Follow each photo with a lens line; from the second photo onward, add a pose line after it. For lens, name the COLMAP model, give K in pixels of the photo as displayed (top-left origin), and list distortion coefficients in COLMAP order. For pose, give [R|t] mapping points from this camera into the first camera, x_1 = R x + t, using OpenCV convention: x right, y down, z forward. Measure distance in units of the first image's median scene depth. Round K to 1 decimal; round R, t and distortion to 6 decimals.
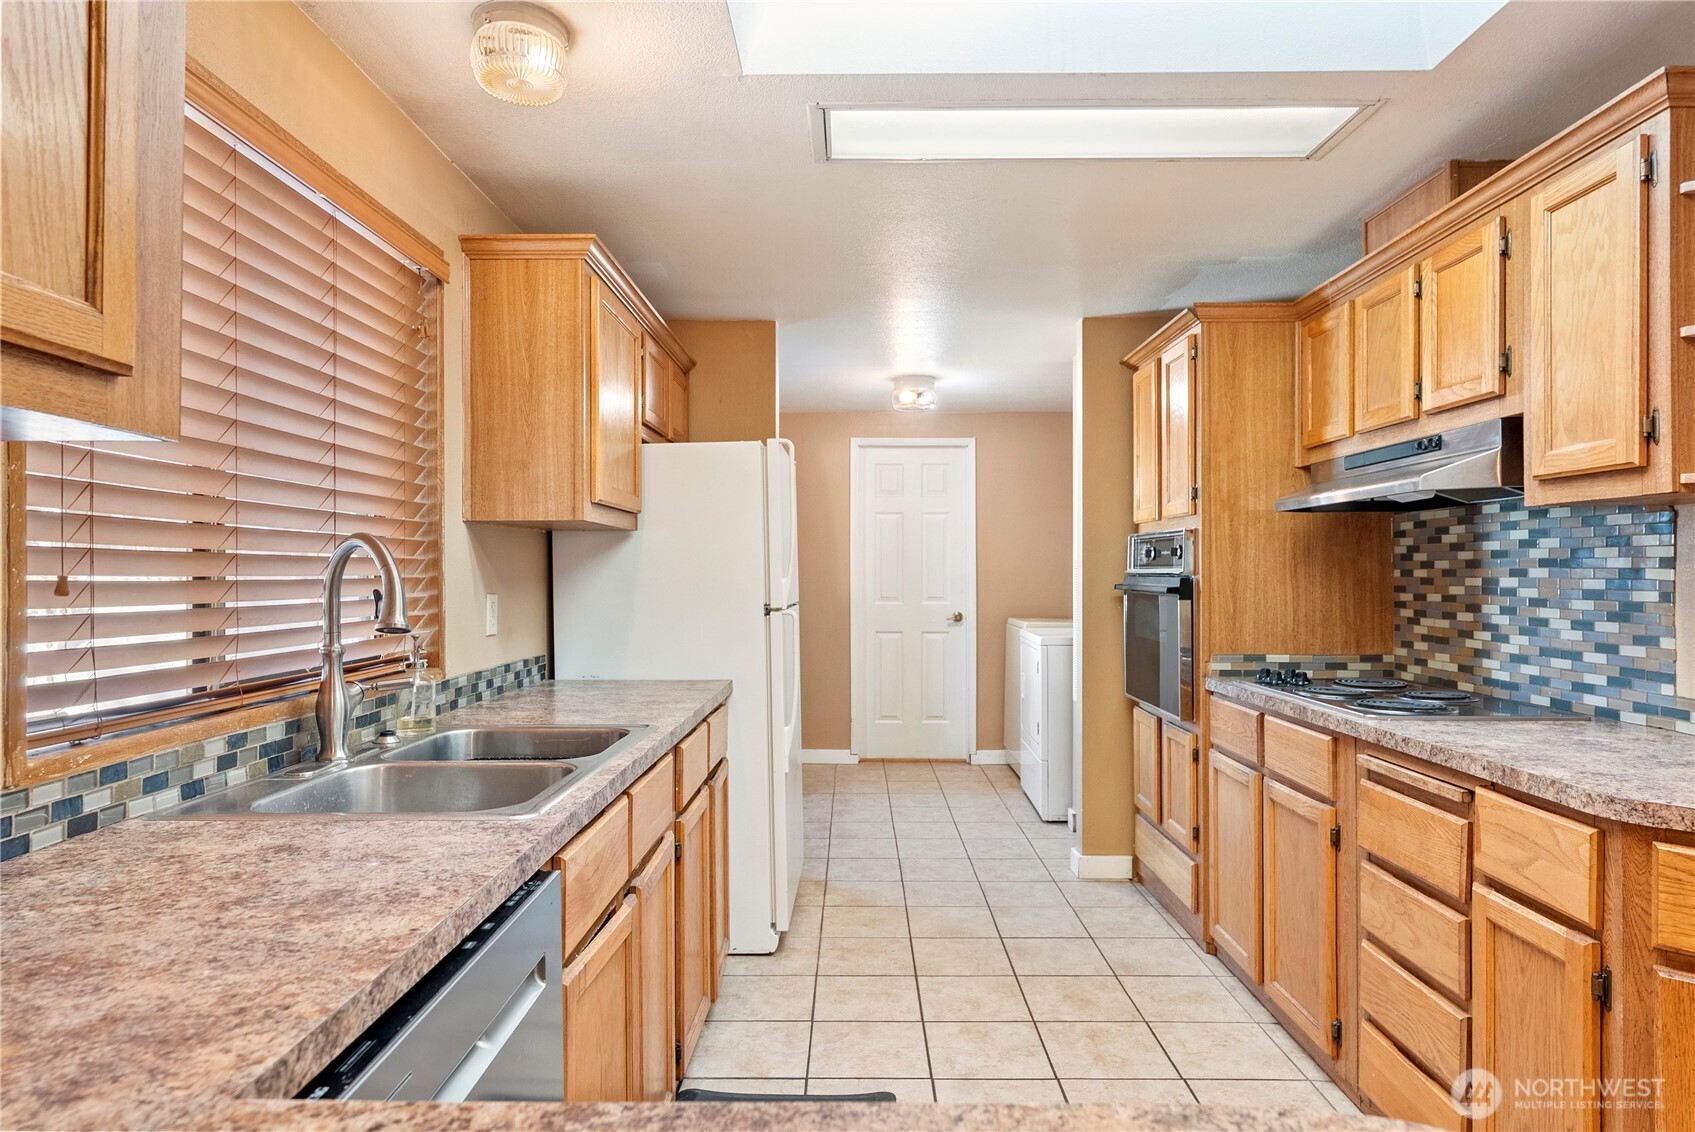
lens RADIAL K [[986.8, 0, 849.9], [0, 986.8, 567.6], [0, 0, 1]] dist [0.001209, -0.003320]
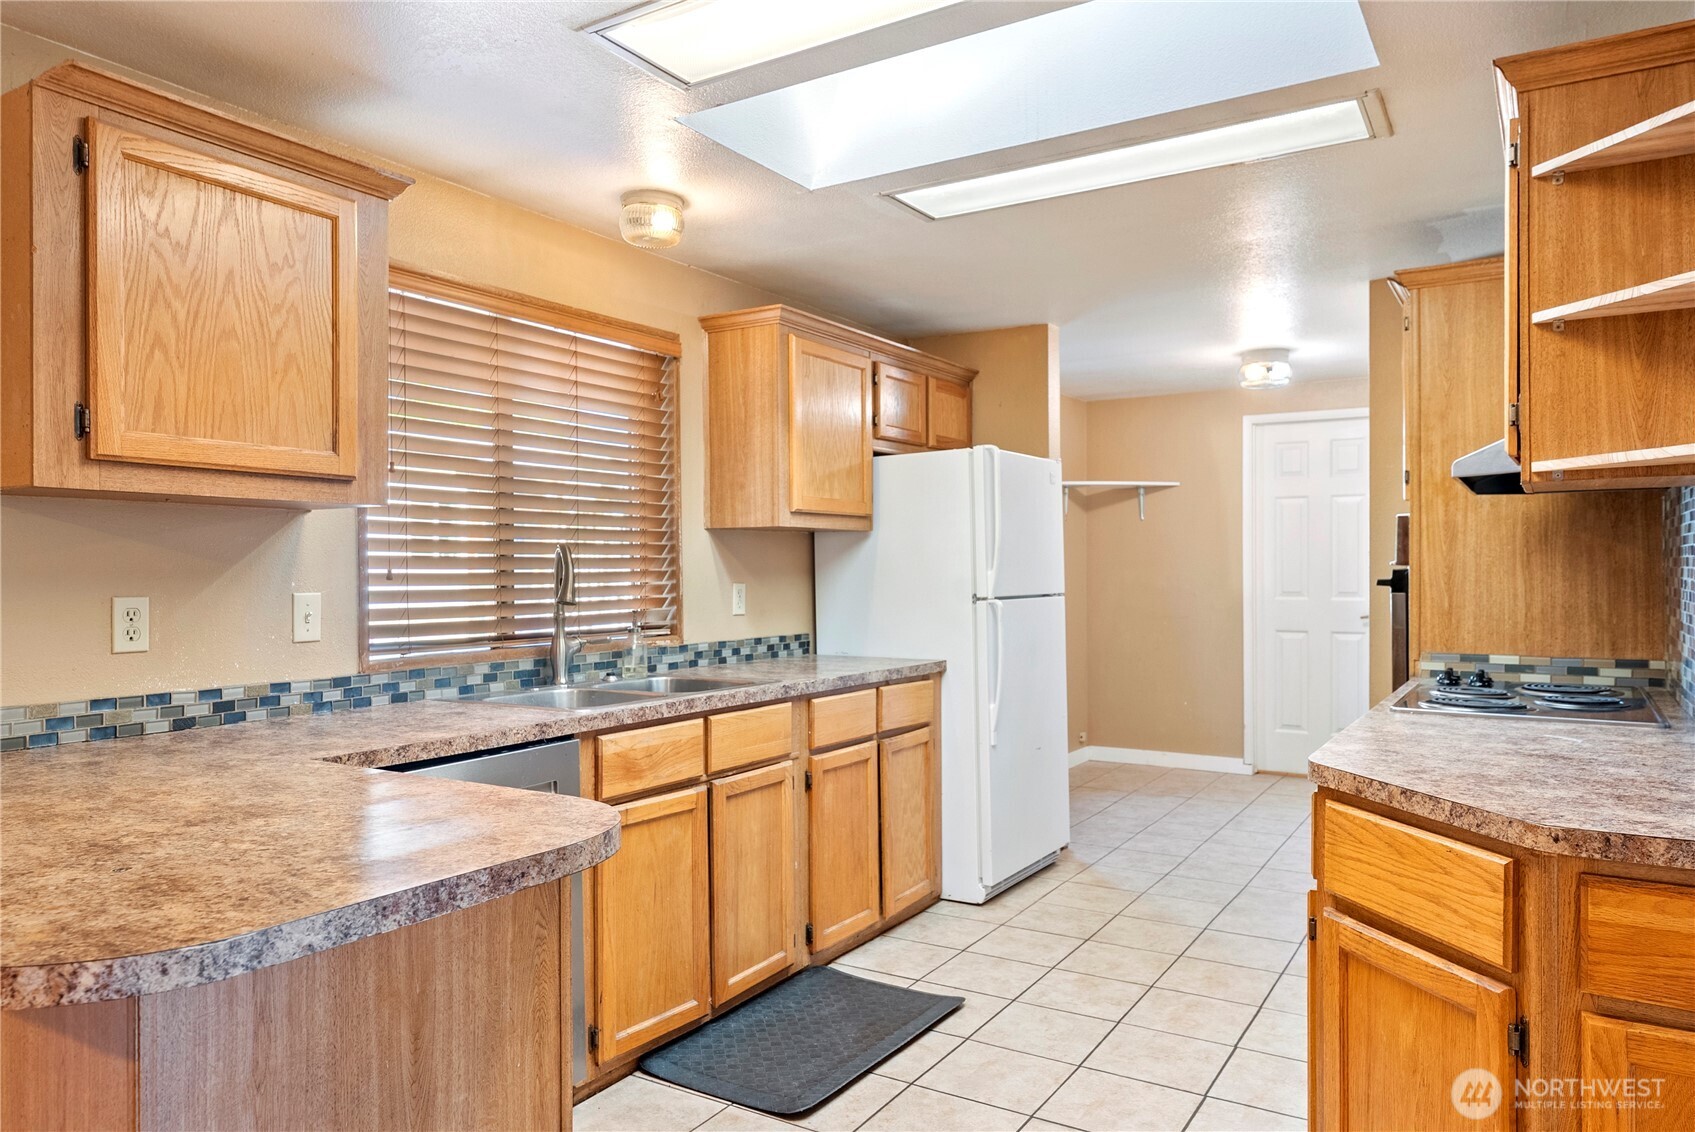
lens RADIAL K [[1164.2, 0, 847.7], [0, 1164.2, 578.1], [0, 0, 1]] dist [-0.001854, -0.006281]
pose [[0.849227, 0.000598, -0.528027, 0.492302], [0.008030, 0.999869, 0.014046, -0.000626], [0.527967, -0.016168, 0.849111, -0.199754]]
